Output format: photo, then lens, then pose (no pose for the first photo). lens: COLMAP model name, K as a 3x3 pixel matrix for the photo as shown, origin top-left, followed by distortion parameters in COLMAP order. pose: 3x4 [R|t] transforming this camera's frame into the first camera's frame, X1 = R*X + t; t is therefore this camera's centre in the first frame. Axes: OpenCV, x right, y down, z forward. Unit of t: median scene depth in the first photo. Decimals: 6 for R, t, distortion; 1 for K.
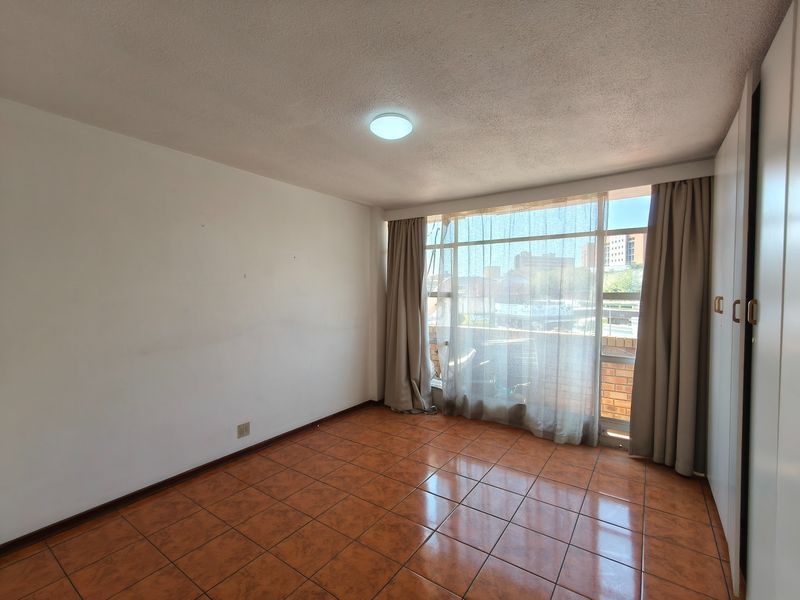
lens RADIAL K [[362.3, 0, 402.8], [0, 362.3, 305.1], [0, 0, 1]] dist [0.001108, 0.000484]
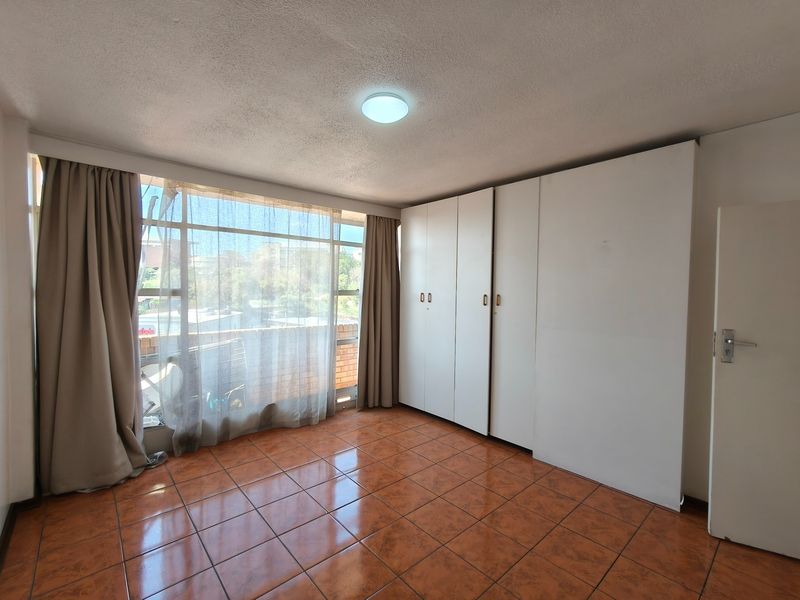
lens RADIAL K [[362.3, 0, 396.2], [0, 362.3, 301.9], [0, 0, 1]] dist [0.001108, 0.000484]
pose [[0.237550, -0.030870, 0.970885, -0.528041], [0.028805, 0.999279, 0.024725, -0.015093], [-0.970948, 0.022093, 0.238268, 0.434709]]
